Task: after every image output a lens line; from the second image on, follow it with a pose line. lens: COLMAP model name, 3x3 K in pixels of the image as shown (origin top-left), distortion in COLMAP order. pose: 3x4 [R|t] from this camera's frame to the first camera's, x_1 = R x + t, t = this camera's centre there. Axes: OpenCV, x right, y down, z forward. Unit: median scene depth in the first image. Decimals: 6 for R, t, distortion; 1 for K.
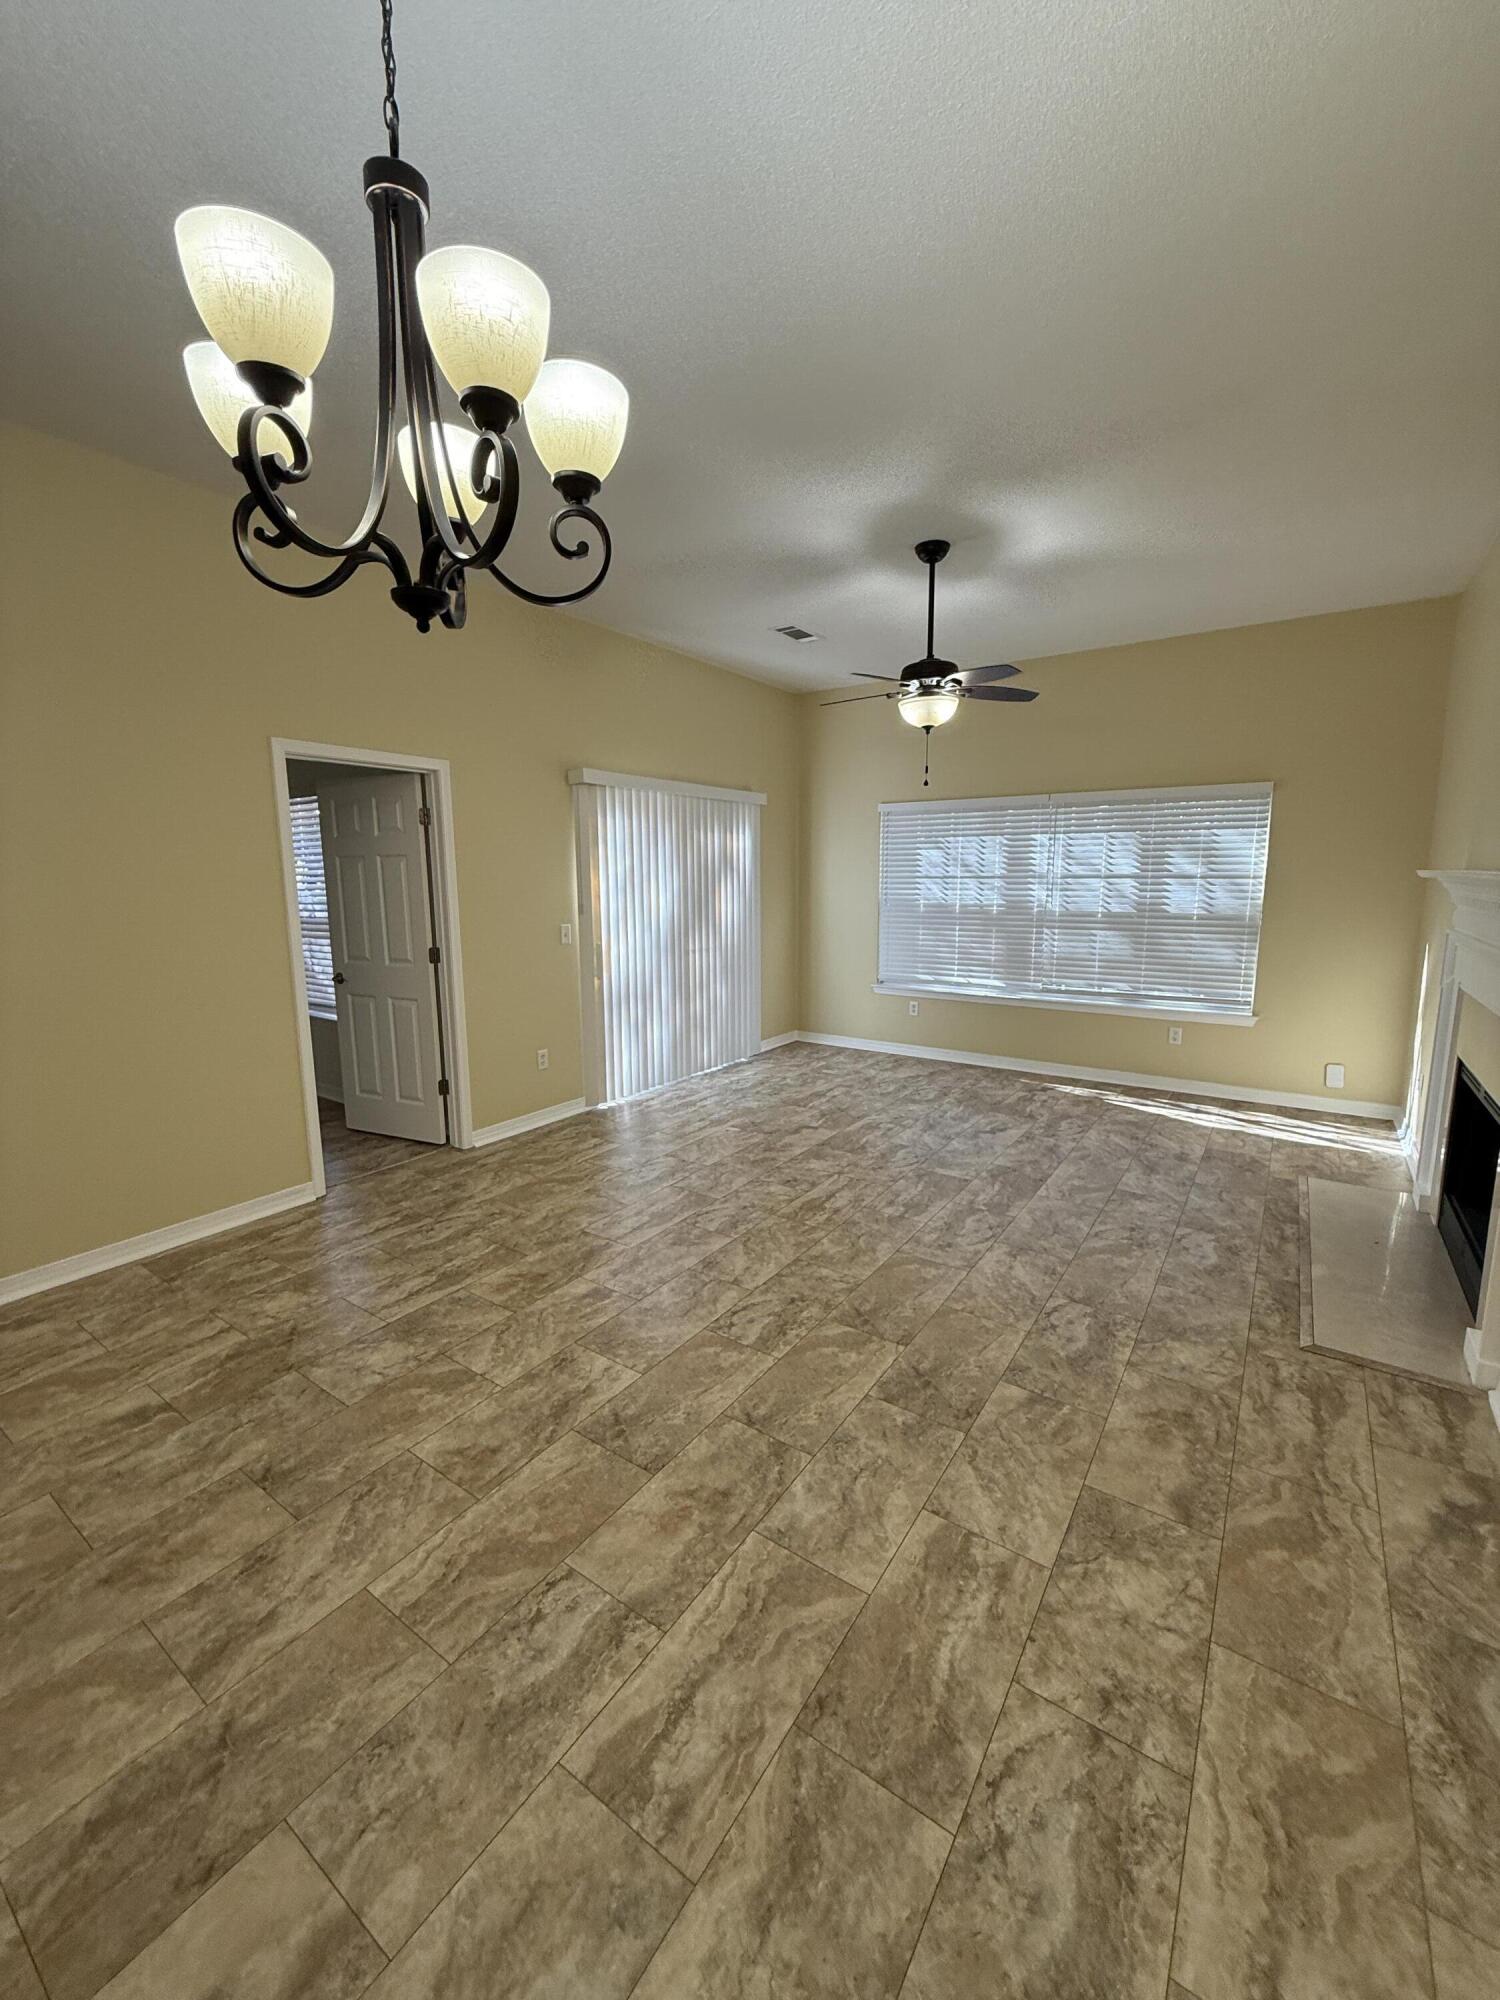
lens RADIAL K [[802.7, 0, 757.1], [0, 802.7, 1006.2], [0, 0, 1]] dist [-0.000174, -0.000438]
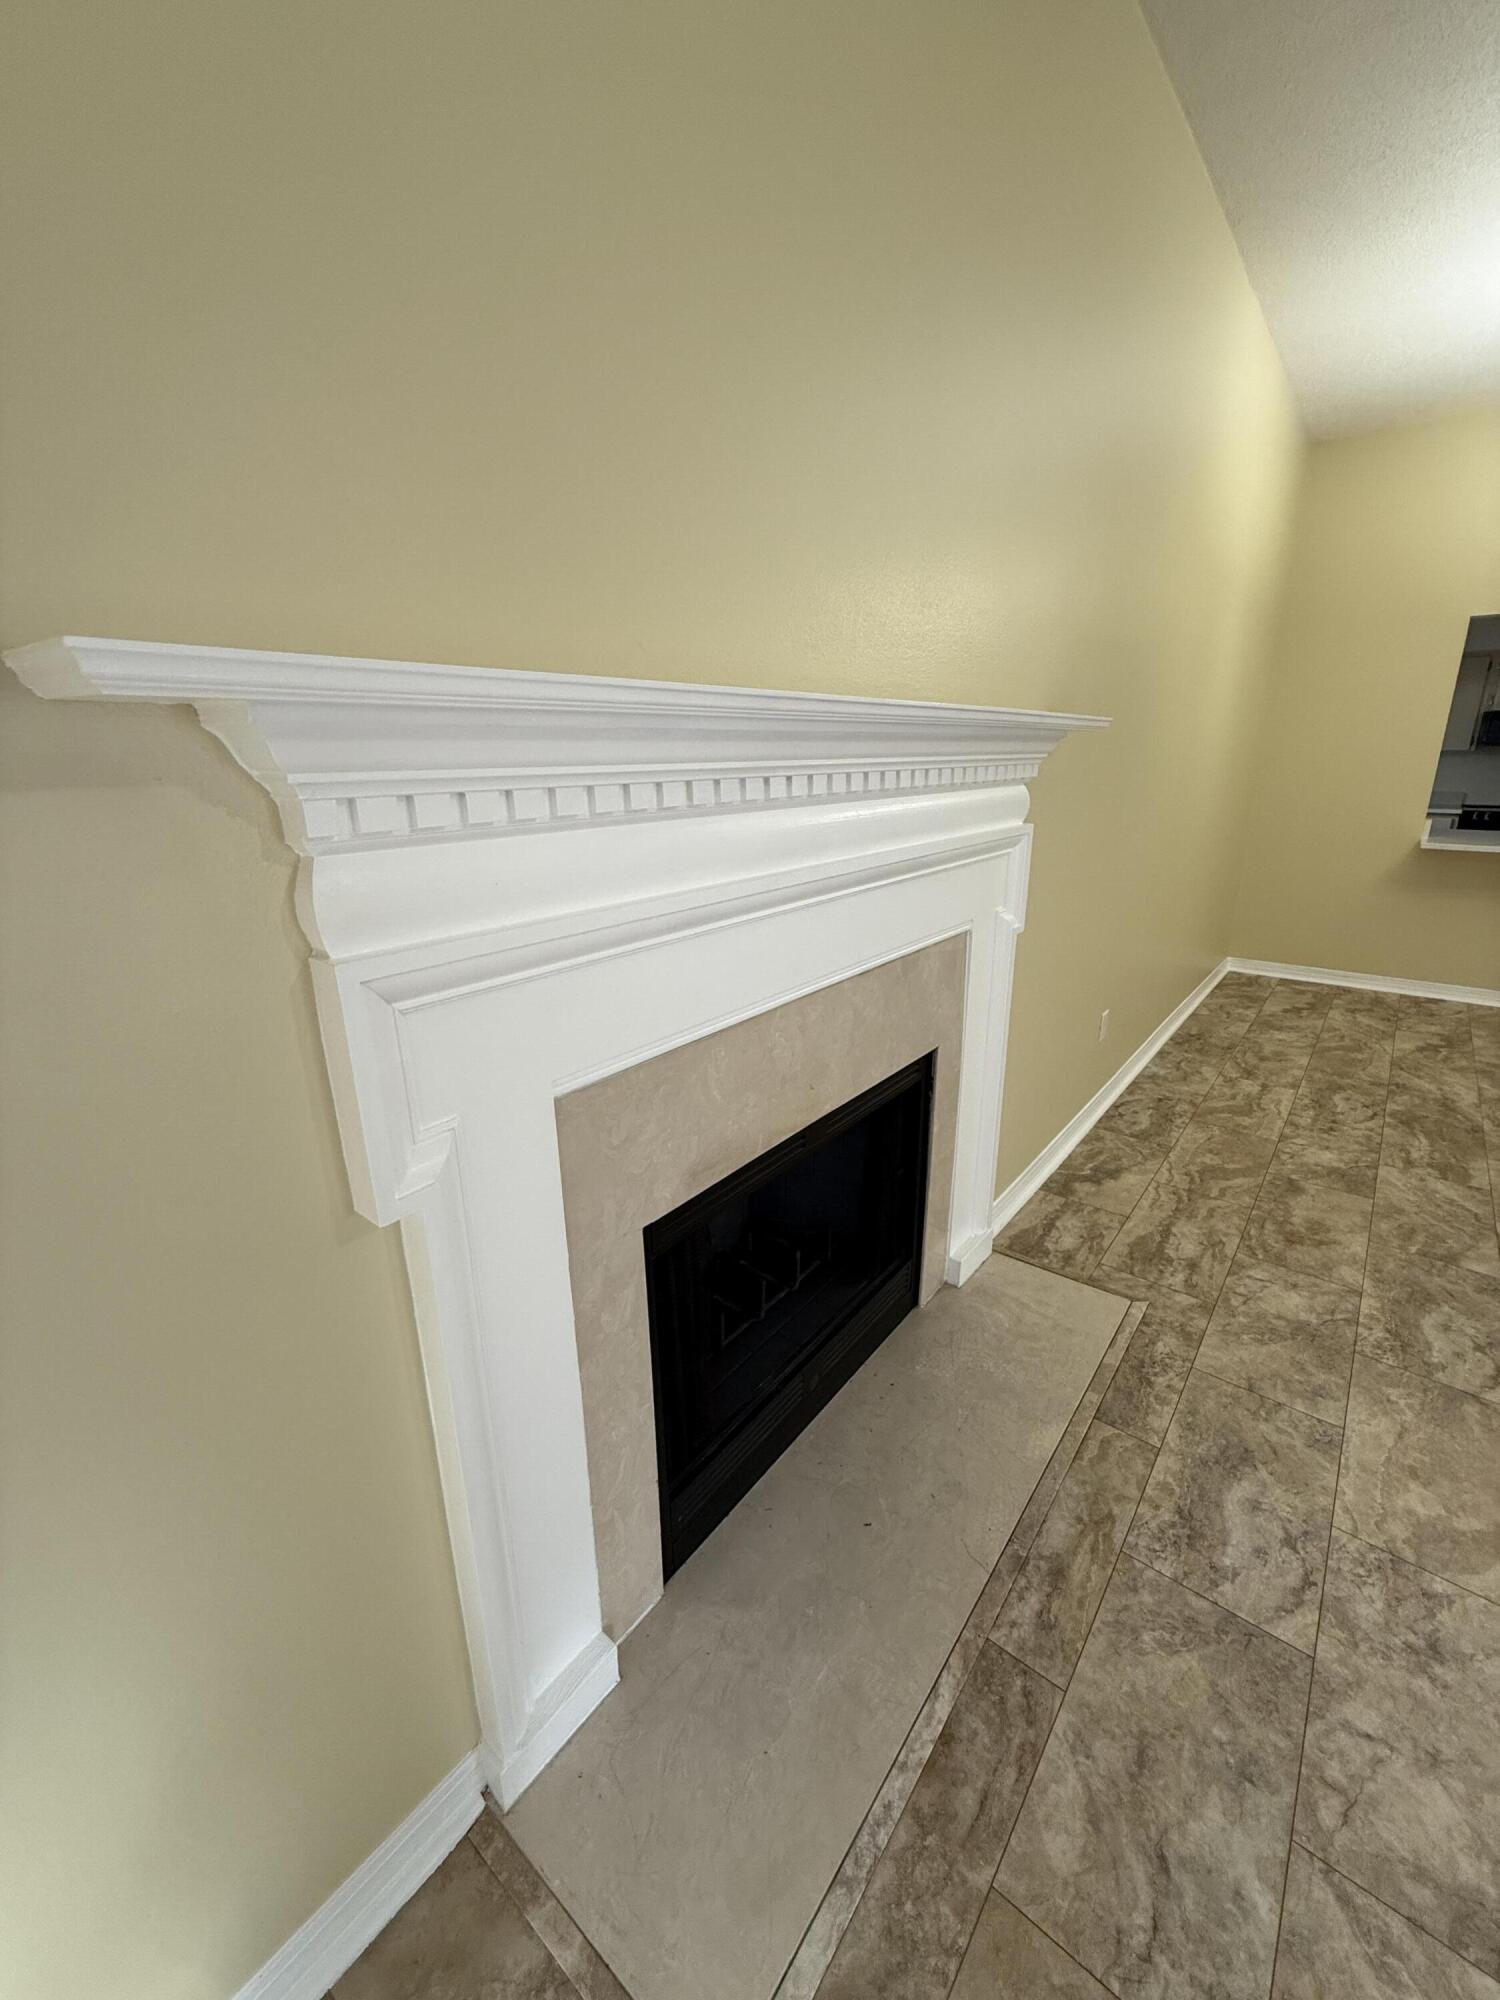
lens RADIAL K [[802.7, 0, 749.8], [0, 802.7, 999.9], [0, 0, 1]] dist [-0.000174, -0.000438]
pose [[-0.995967, -0.007380, 0.089418, 1.162661], [0.033615, 0.893328, 0.448147, -0.288363], [-0.083187, 0.449346, -0.889477, 1.869356]]
